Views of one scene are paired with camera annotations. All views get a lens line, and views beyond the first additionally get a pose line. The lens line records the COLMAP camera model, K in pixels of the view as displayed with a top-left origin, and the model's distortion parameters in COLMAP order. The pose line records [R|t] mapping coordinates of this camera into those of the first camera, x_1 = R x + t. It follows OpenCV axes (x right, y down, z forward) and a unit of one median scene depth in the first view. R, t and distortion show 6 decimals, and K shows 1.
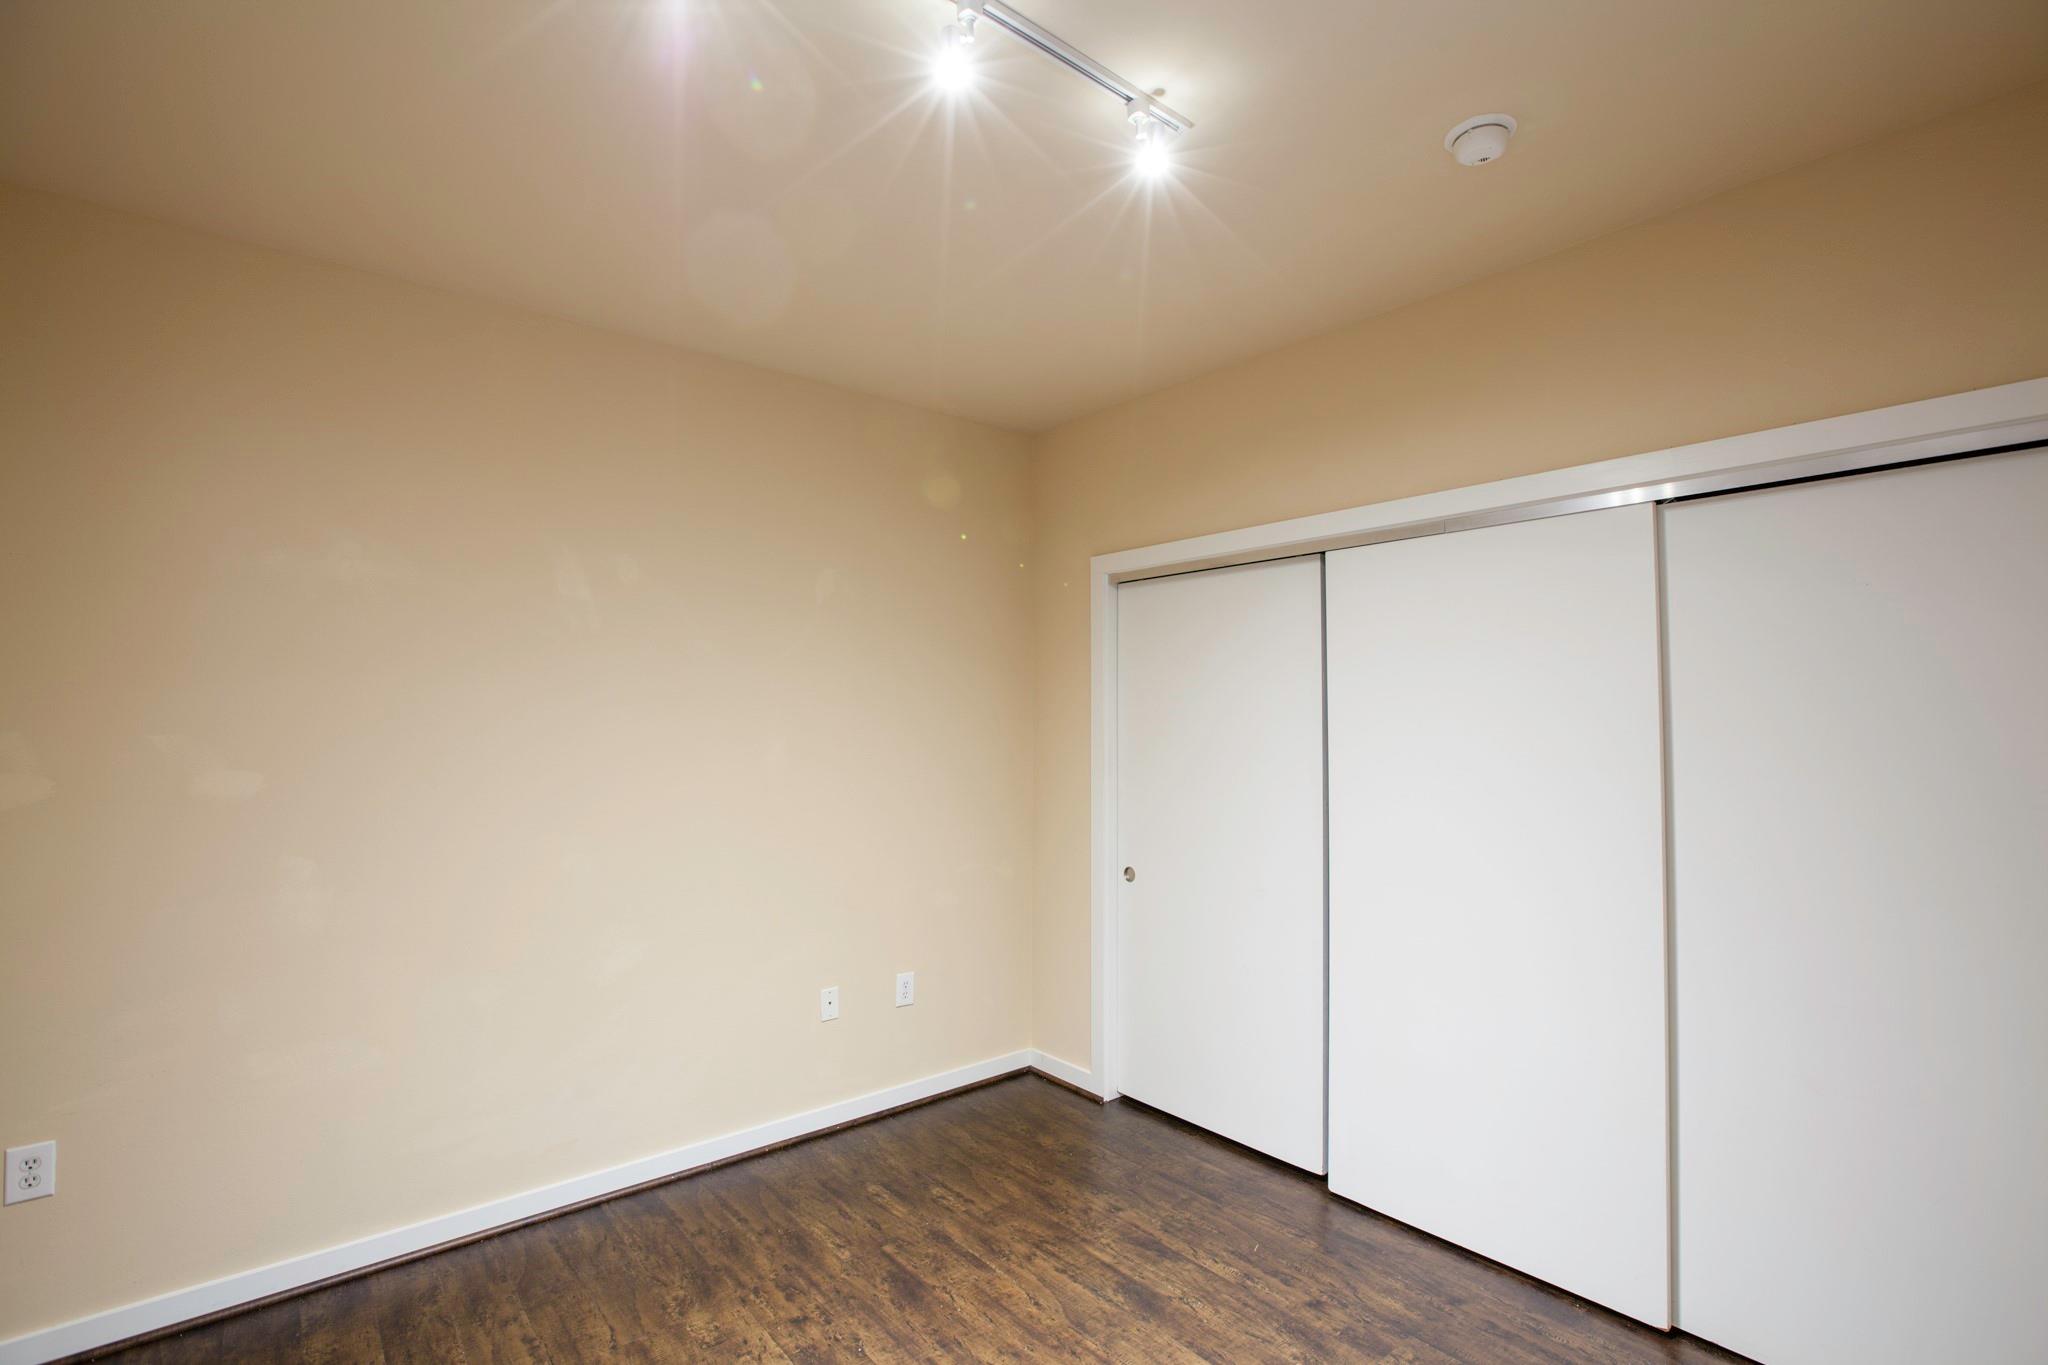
lens RADIAL K [[929.3, 0, 1021.8], [0, 929.3, 687.4], [0, 0, 1]] dist [-0.049947, 0.015063]
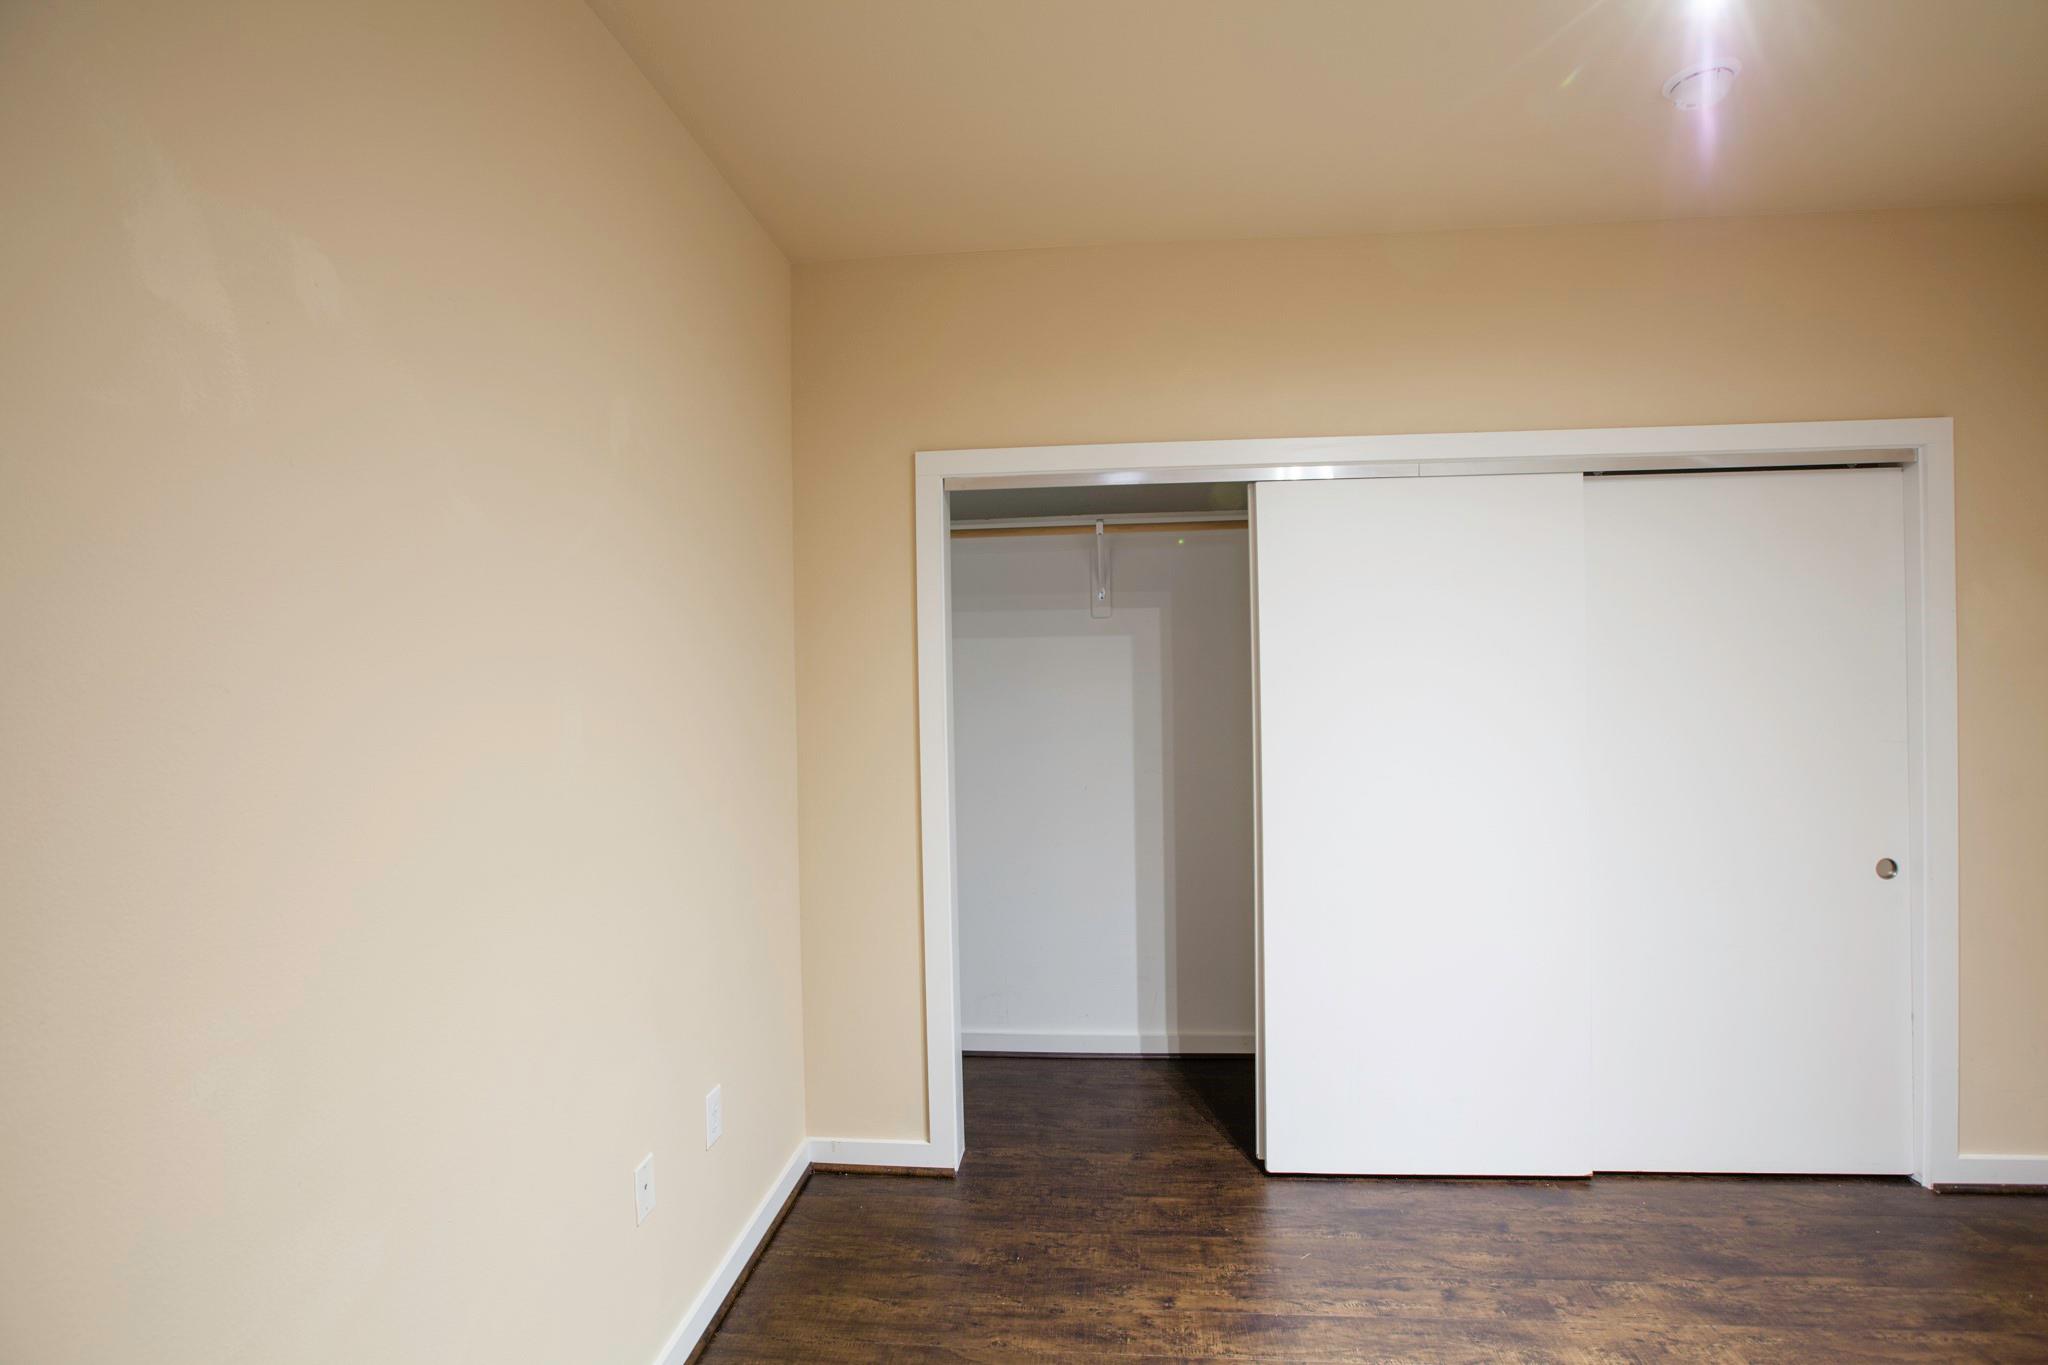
lens RADIAL K [[929.3, 0, 1028.3], [0, 929.3, 678.5], [0, 0, 1]] dist [-0.049947, 0.015063]
pose [[0.708122, -0.012801, 0.705974, -0.484946], [-0.006156, 0.999686, 0.024301, 0.026416], [-0.706063, -0.021554, 0.707821, 0.520717]]
